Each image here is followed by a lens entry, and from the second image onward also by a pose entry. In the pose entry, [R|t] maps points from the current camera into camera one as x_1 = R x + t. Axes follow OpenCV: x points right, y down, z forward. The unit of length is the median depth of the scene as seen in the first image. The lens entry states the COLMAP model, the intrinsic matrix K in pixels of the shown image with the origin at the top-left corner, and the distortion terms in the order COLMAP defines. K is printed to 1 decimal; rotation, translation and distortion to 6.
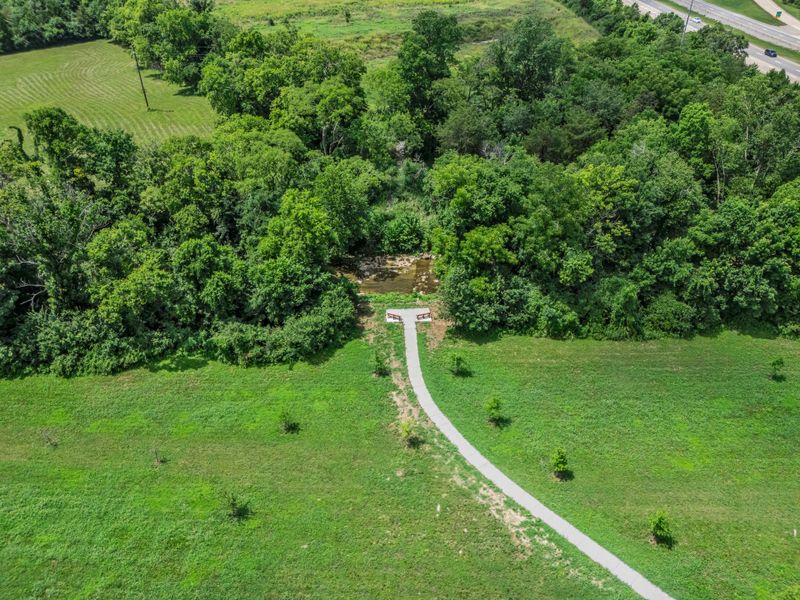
lens RADIAL K [[589.9, 0, 400.0], [0, 589.9, 300.0], [0, 0, 1]] dist [0.043395, 0.000083]
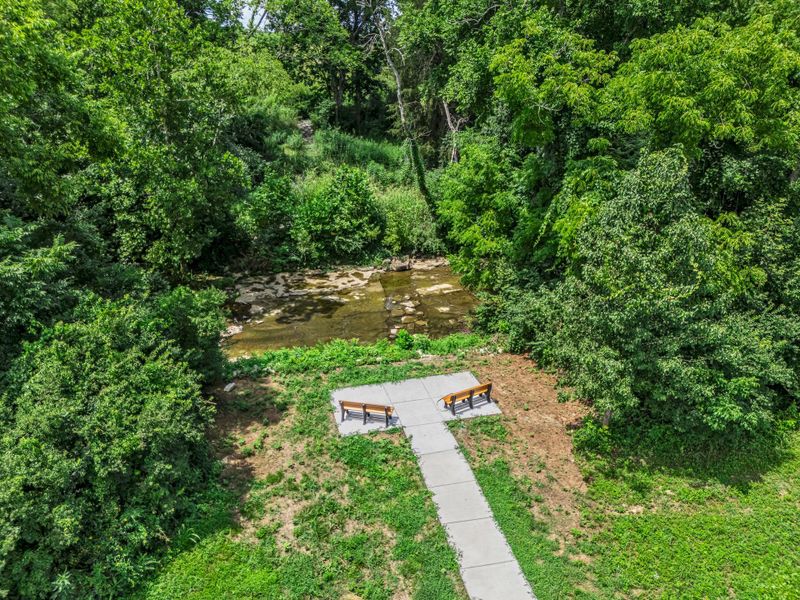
lens RADIAL K [[589.9, 0, 400.0], [0, 589.9, 300.0], [0, 0, 1]] dist [0.043395, 0.000083]
pose [[0.981660, -0.079623, 0.173216, -0.034590], [0.107939, 0.981077, -0.160742, 0.021650], [-0.157140, 0.176491, 0.971678, 0.684137]]
